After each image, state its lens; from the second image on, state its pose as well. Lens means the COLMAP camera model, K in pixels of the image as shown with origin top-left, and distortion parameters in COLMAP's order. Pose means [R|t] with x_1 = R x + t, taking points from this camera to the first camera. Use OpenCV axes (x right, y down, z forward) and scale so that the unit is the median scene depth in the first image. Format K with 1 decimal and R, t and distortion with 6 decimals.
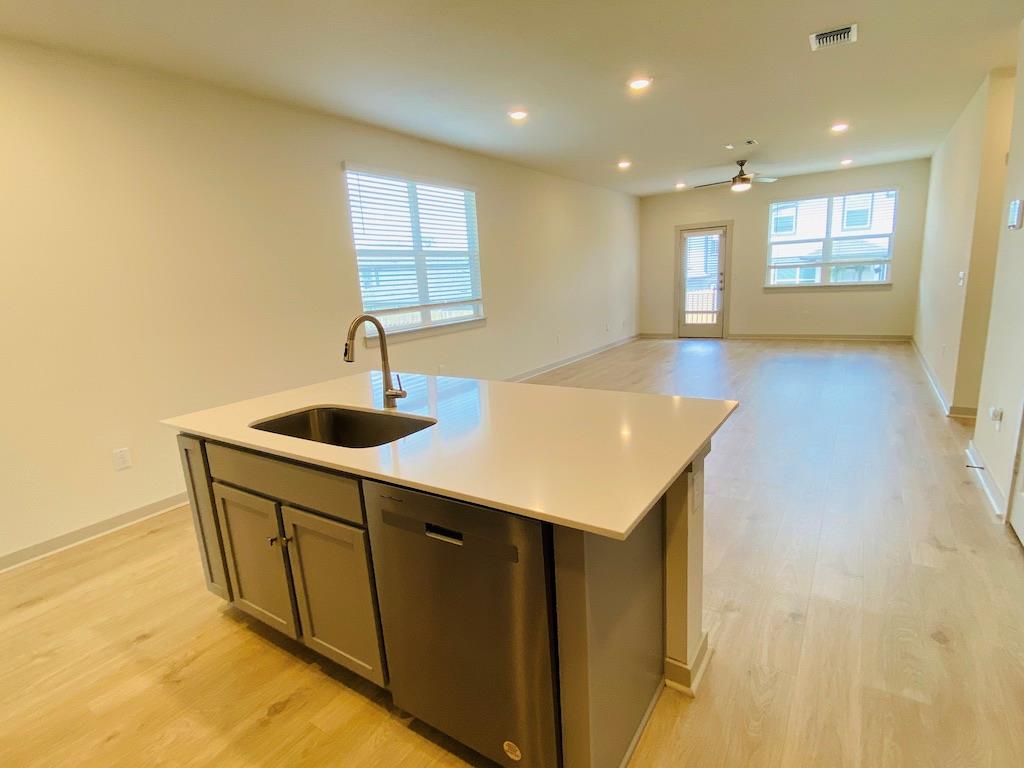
lens RADIAL K [[516.9, 0, 509.7], [0, 516.9, 383.9], [0, 0, 1]] dist [0.029877, -0.025831]
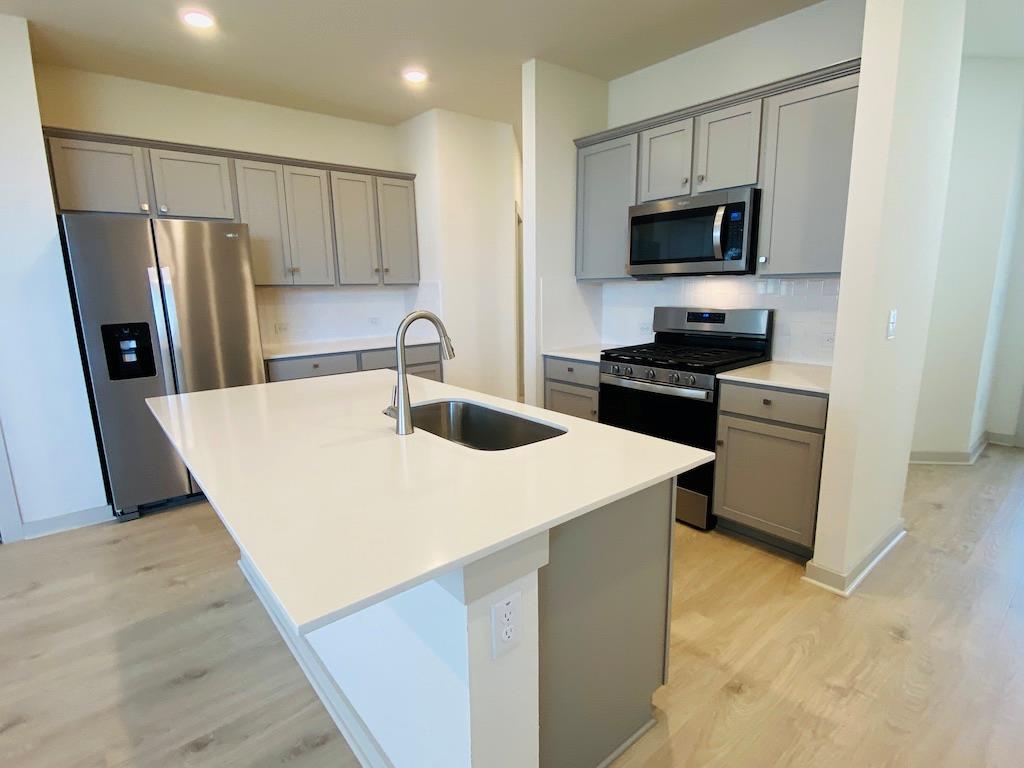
lens RADIAL K [[518.6, 0, 508.4], [0, 518.6, 385.7], [0, 0, 1]] dist [0.039729, -0.032177]
pose [[-0.955949, 0.013030, 0.293243, -0.160213], [0.126009, 0.920495, 0.369879, -0.076752], [-0.265109, 0.390536, -0.881589, 0.426107]]
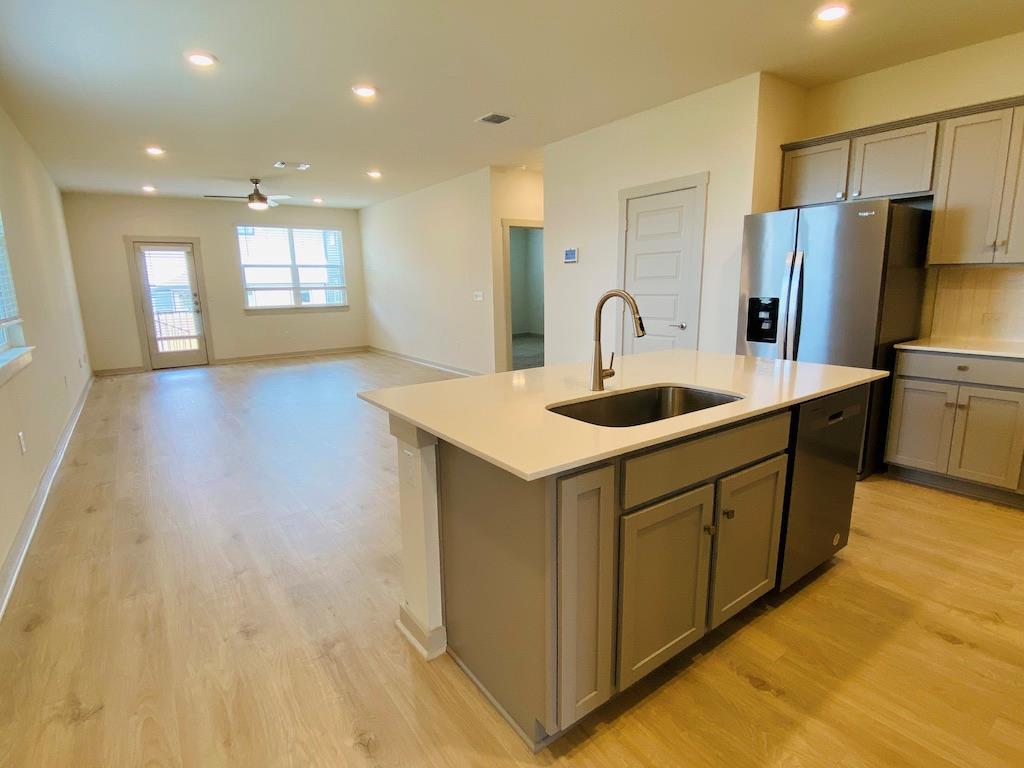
lens RADIAL K [[516.9, 0, 509.7], [0, 516.9, 383.9], [0, 0, 1]] dist [0.029877, -0.025831]
pose [[0.352116, -0.132716, 0.926499, -0.304580], [0.192684, 0.978971, 0.067003, -0.016136], [-0.915908, 0.154929, 0.370284, 0.208818]]
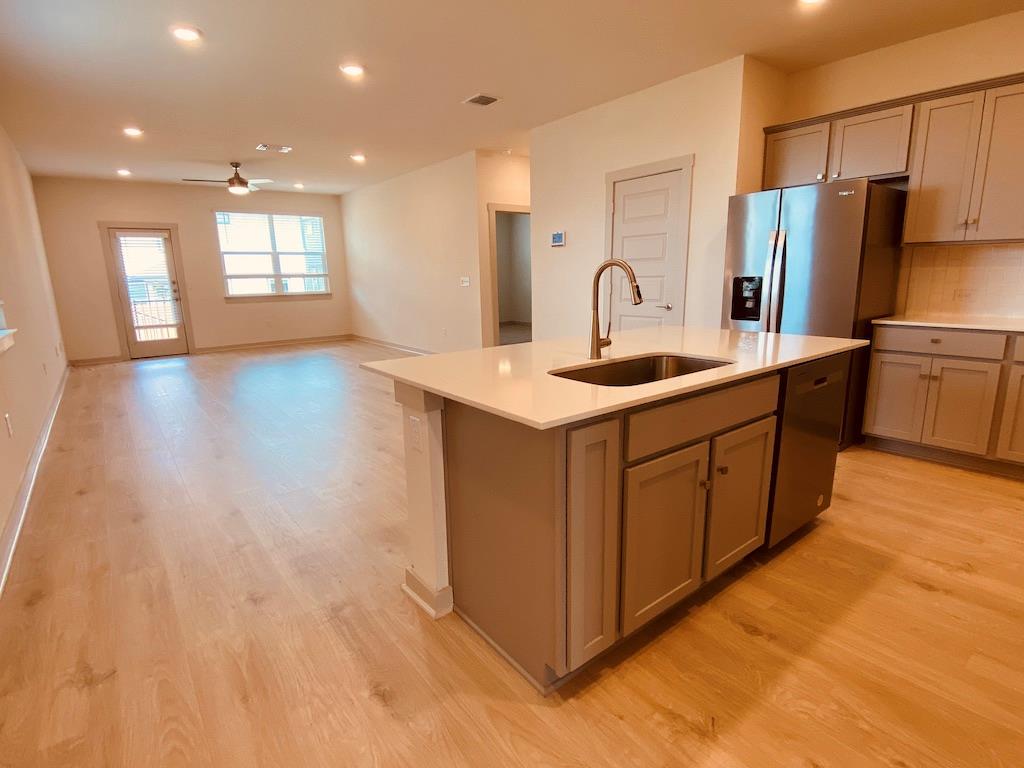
lens RADIAL K [[517.3, 0, 512.0], [0, 517.3, 384.0], [0, 0, 1]] dist [0.031374, -0.026668]
pose [[0.314630, -0.151836, 0.936992, -0.315387], [0.200455, 0.975489, 0.090765, -0.007767], [-0.927807, 0.159267, 0.337355, 0.216218]]
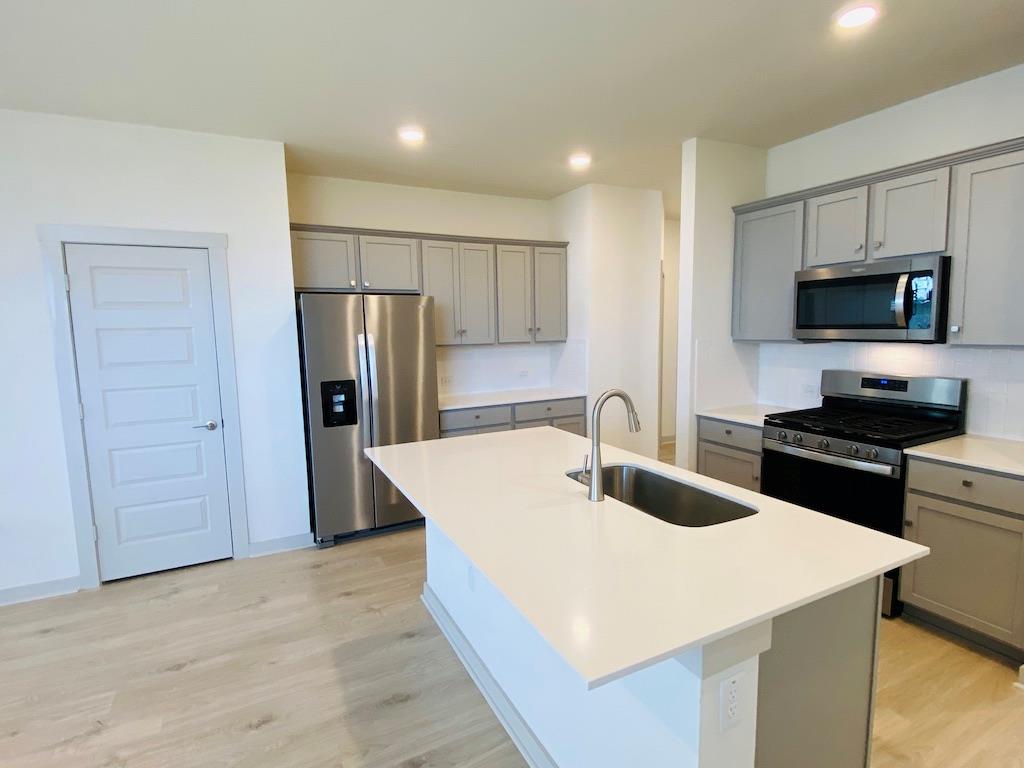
lens RADIAL K [[517.3, 0, 512.0], [0, 517.3, 384.0], [0, 0, 1]] dist [0.031374, -0.026668]
pose [[-0.870289, 0.016627, 0.492260, -0.140442], [0.166267, 0.950681, 0.261840, -0.101494], [-0.463629, 0.309724, -0.830132, 0.451550]]
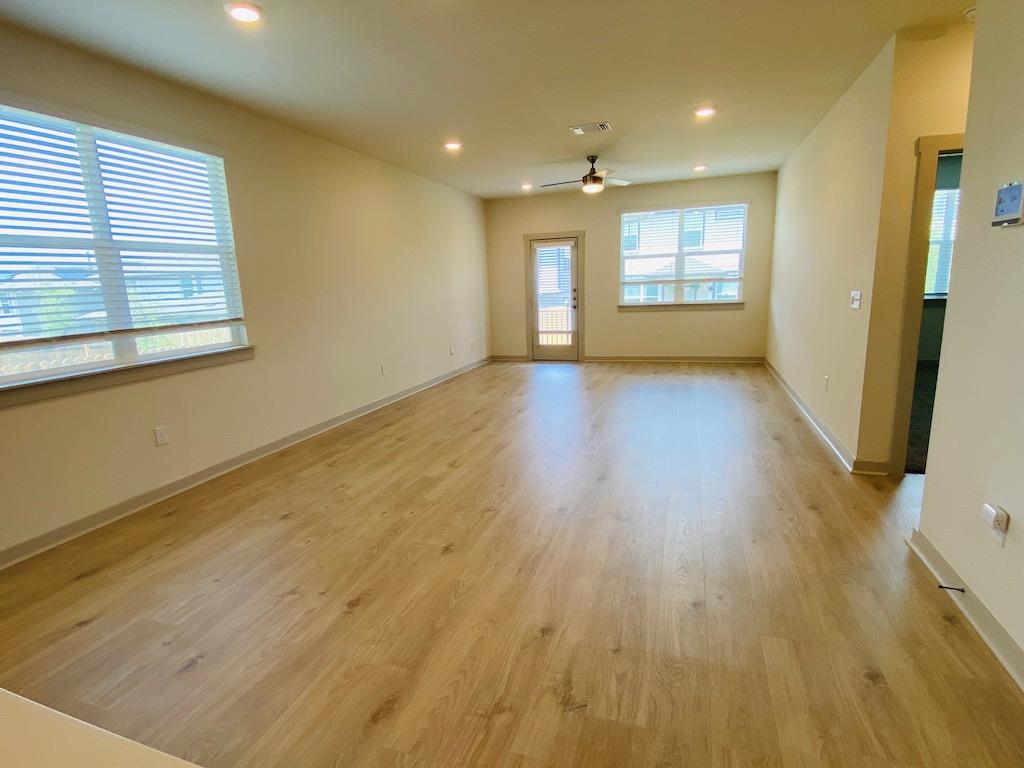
lens RADIAL K [[514.0, 0, 512.0], [0, 514.0, 384.0], [0, 0, 1]] dist [0.048197, -0.049583]
pose [[0.965740, -0.029350, 0.257848, 0.077891], [0.035769, 0.999155, -0.020240, -0.040034], [-0.257036, 0.028770, 0.965974, 0.196669]]
